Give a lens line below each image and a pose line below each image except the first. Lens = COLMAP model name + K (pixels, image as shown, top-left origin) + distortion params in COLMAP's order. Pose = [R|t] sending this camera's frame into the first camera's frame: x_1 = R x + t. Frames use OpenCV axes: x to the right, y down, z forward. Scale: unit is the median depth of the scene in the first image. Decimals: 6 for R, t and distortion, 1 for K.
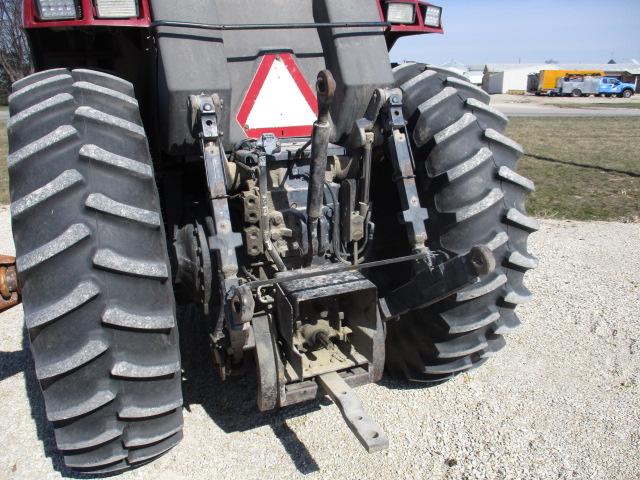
lens RADIAL K [[539.2, 0, 320.8], [0, 539.2, 230.7], [0, 0, 1]] dist [-0.029196, 0.001727]
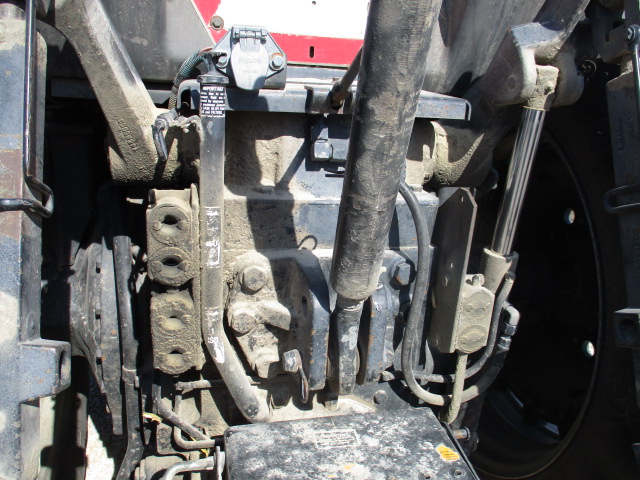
lens RADIAL K [[539.2, 0, 320.8], [0, 539.2, 230.7], [0, 0, 1]] dist [-0.029196, 0.001727]
pose [[0.981542, 0.128768, -0.141401, 0.009012], [-0.127528, 0.991675, 0.017831, -0.063367], [0.142520, 0.000531, 0.989792, 0.651497]]
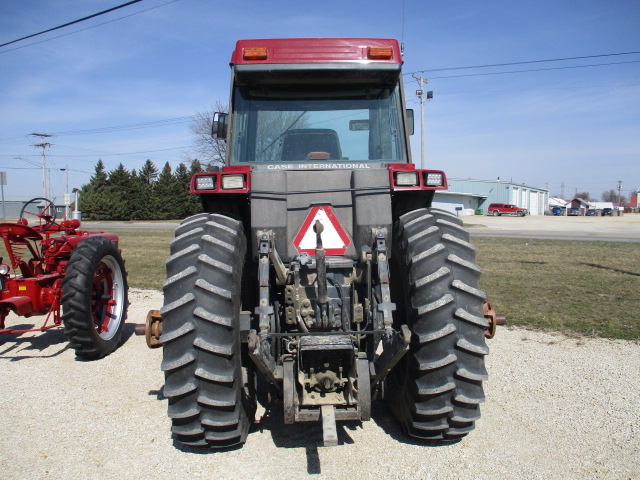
lens RADIAL K [[539.2, 0, 320.8], [0, 539.2, 230.7], [0, 0, 1]] dist [-0.029196, 0.001727]
pose [[0.931558, 0.022001, -0.362928, 0.553247], [-0.099604, 0.975425, -0.196532, 0.080746], [0.349685, 0.219230, 0.910856, -0.538970]]
